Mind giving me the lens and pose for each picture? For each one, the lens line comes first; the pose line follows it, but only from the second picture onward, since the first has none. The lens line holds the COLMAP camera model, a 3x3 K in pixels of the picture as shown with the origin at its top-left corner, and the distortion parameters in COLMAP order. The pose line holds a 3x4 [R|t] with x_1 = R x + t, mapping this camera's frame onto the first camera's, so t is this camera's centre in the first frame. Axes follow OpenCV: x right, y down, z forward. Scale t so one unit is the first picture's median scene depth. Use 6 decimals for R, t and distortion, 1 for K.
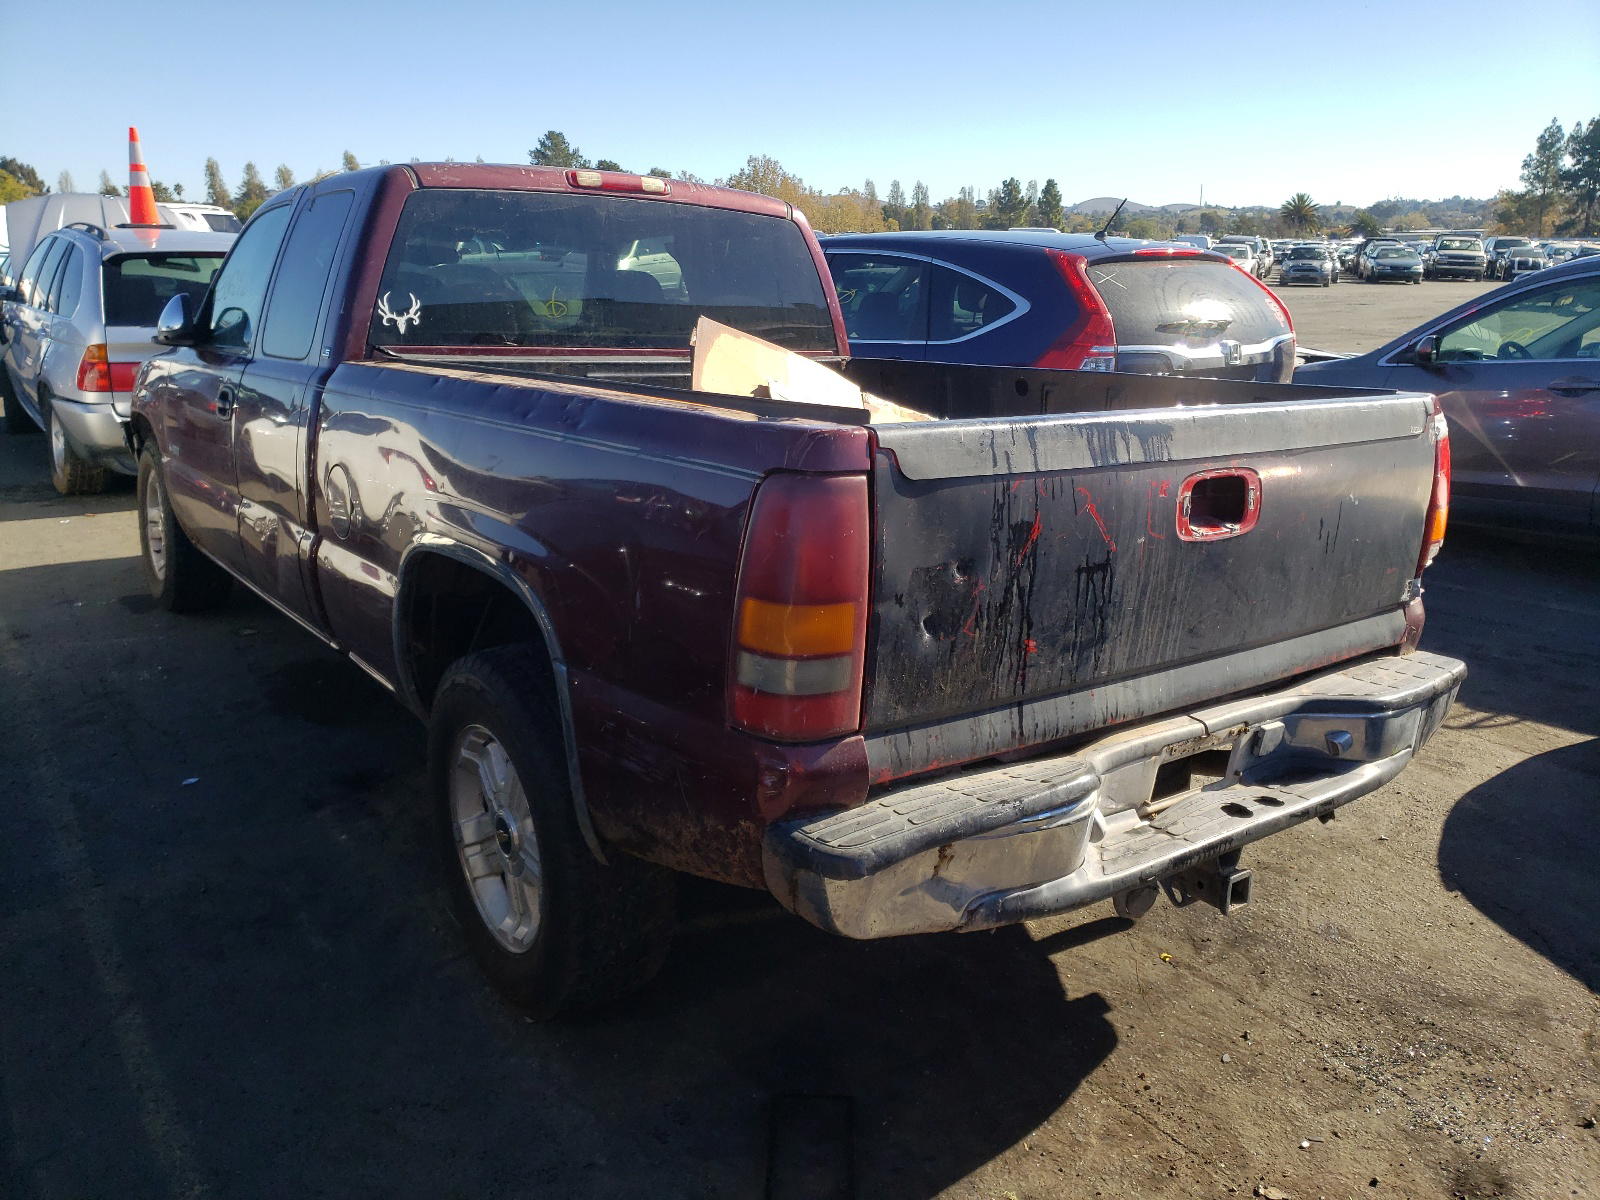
lens RADIAL K [[1212.3, 0, 800.0], [0, 1212.3, 600.0], [0, 0, 1]] dist [0.066718, -0.001665]
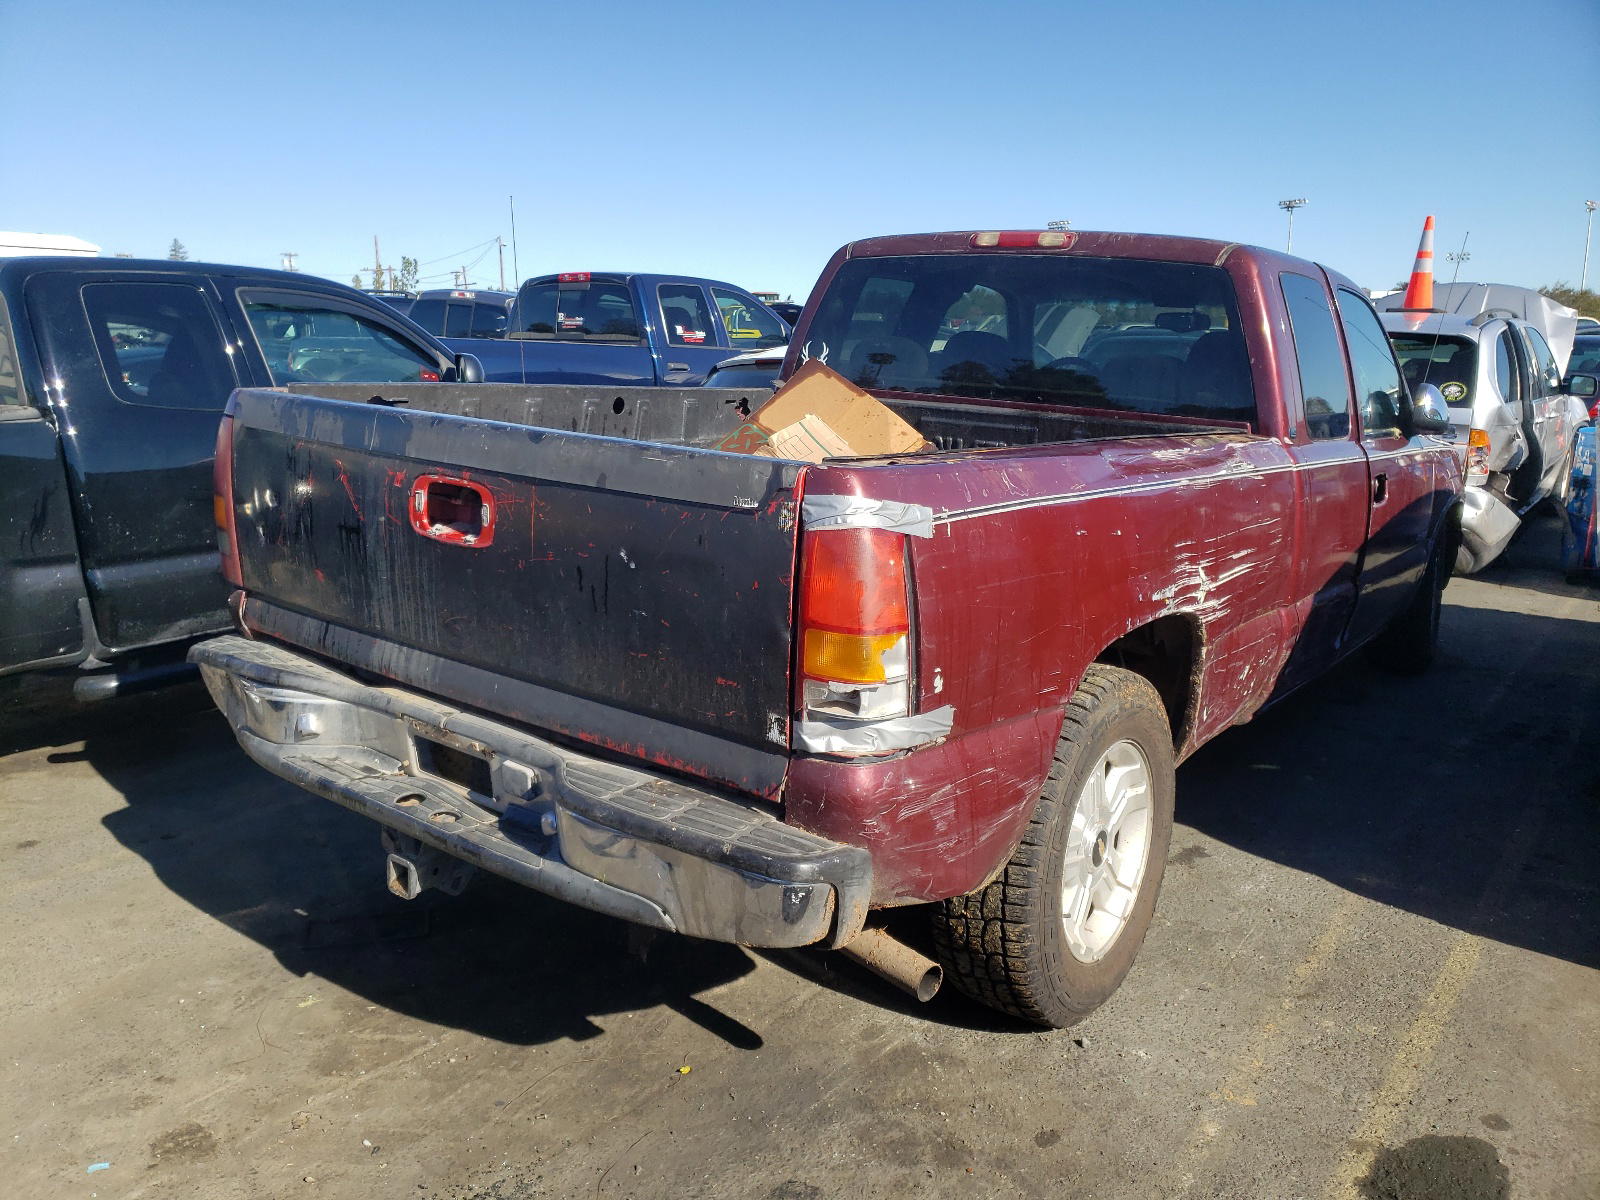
lens RADIAL K [[1212.3, 0, 800.0], [0, 1212.3, 600.0], [0, 0, 1]] dist [0.066718, -0.001665]
pose [[0.283761, 0.194033, -0.939059, 1.217664], [-0.265057, 0.957028, 0.117651, -0.176213], [0.921534, 0.215520, 0.322997, 0.811195]]
